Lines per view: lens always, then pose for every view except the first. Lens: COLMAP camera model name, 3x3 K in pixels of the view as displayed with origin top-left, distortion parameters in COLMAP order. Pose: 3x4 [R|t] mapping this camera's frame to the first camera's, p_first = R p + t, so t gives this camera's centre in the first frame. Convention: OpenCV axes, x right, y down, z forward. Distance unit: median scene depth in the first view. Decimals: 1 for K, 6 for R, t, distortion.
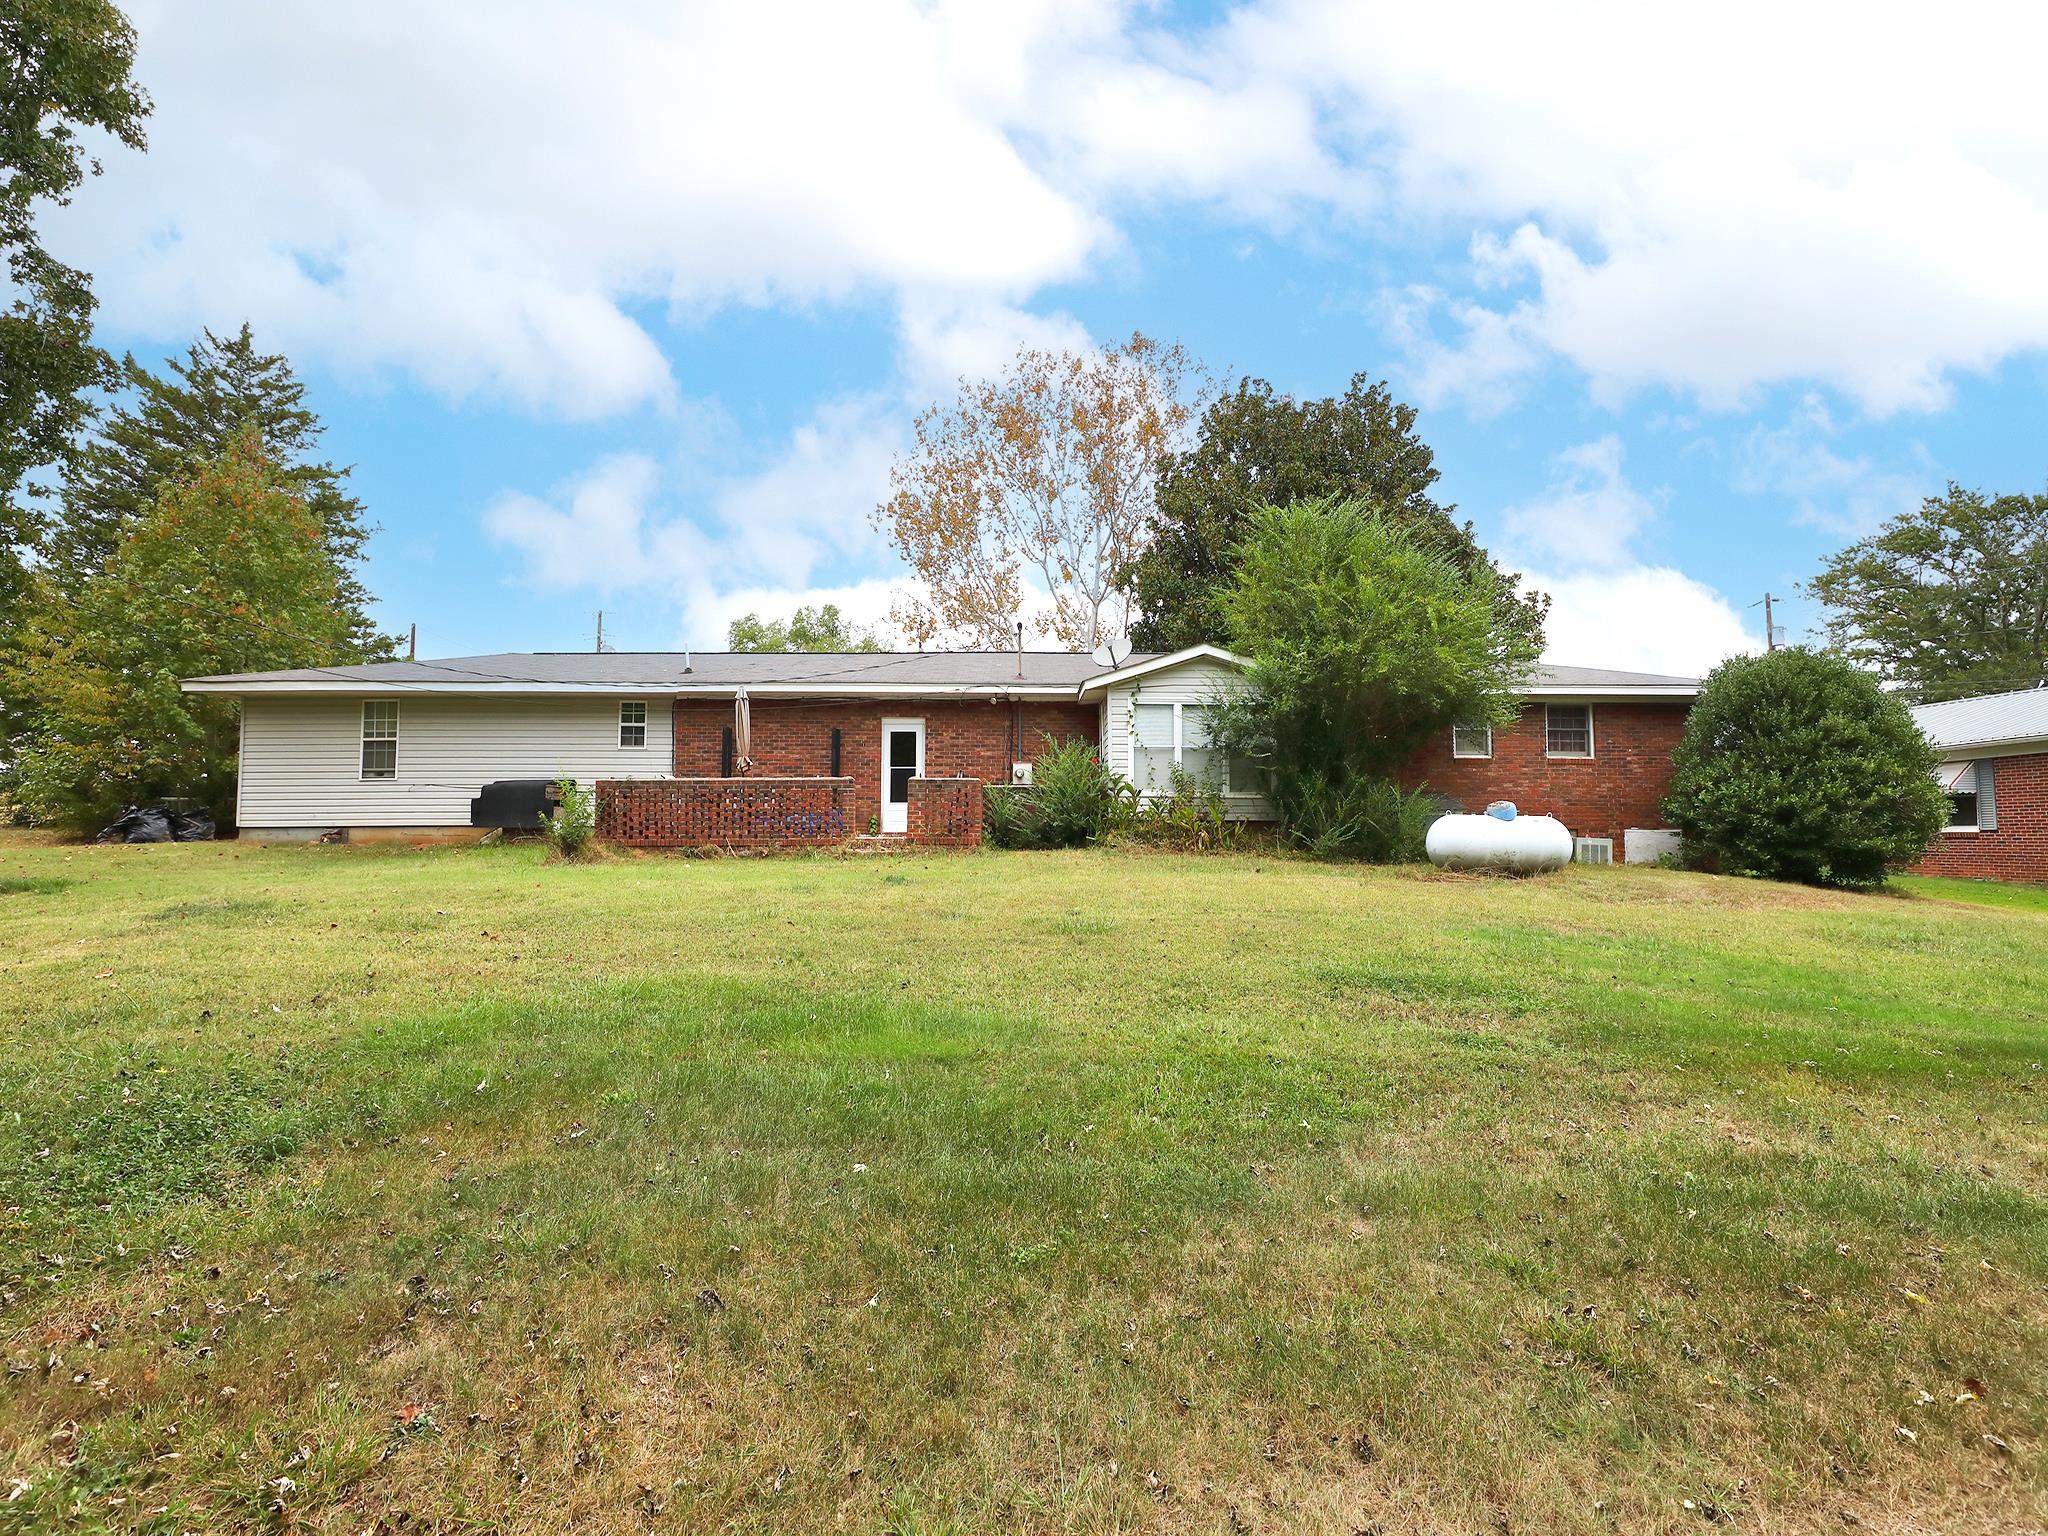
lens RADIAL K [[965.0, 0, 1024.0], [0, 965.0, 768.0], [0, 0, 1]] dist [-0.002258, -0.000286]
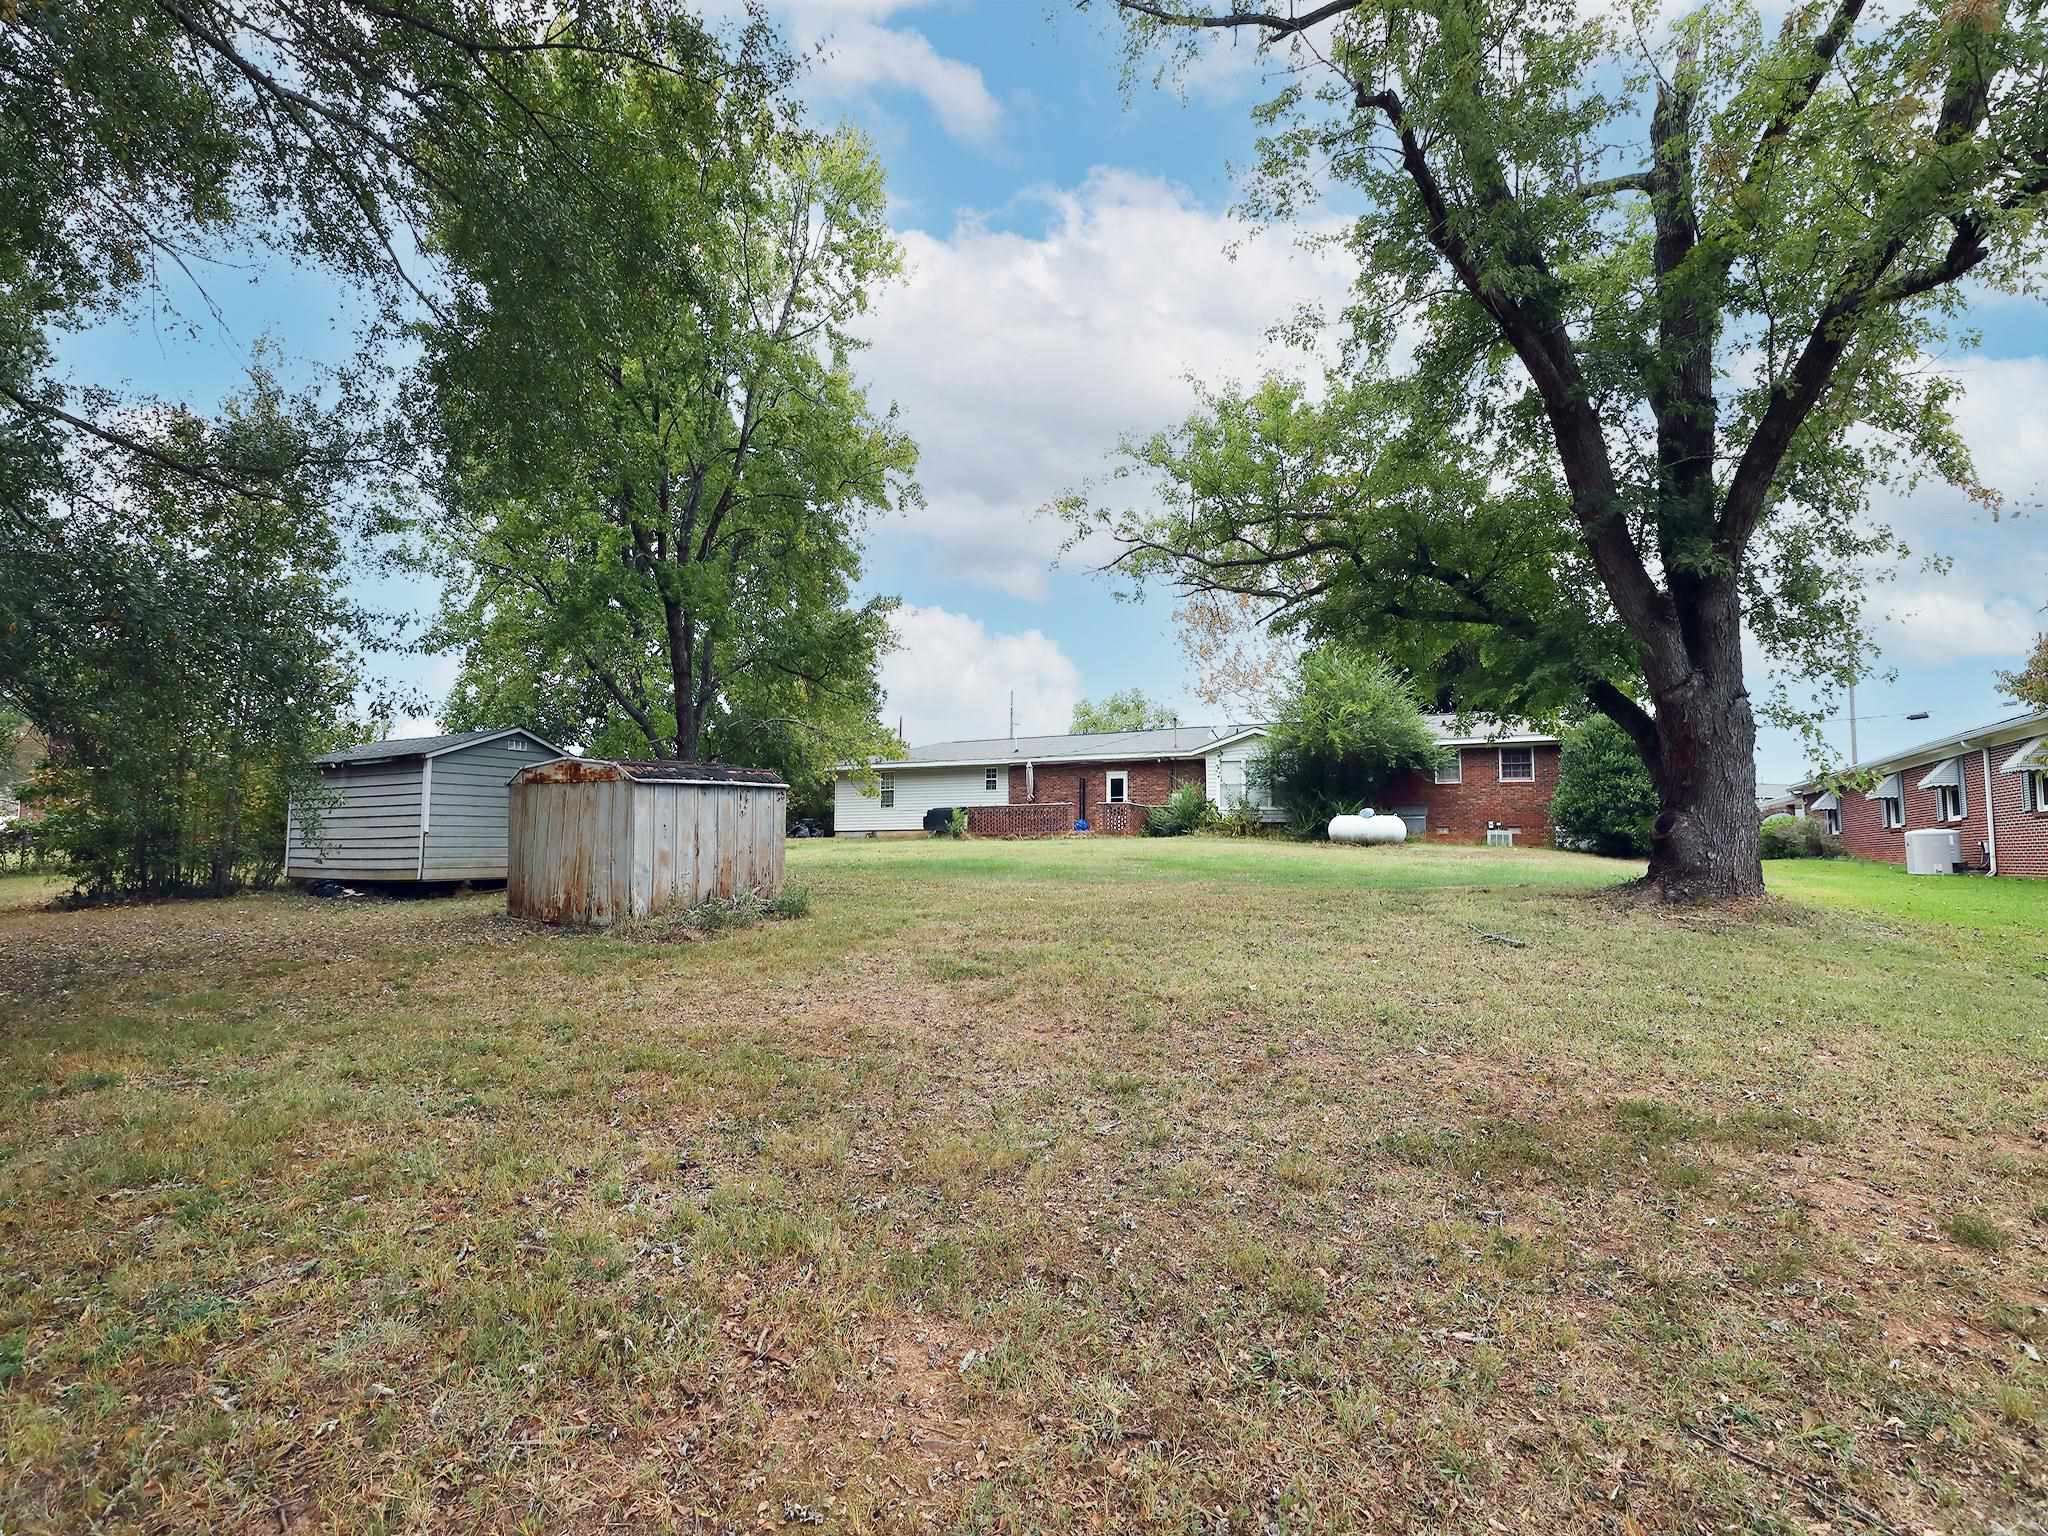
lens RADIAL K [[965.0, 0, 1024.0], [0, 965.0, 768.0], [0, 0, 1]] dist [-0.002258, -0.000286]
pose [[0.895865, -0.036165, -0.442852, 0.605686], [0.021334, 0.999034, -0.038428, 0.012181], [0.443814, 0.024978, 0.895771, -0.858914]]
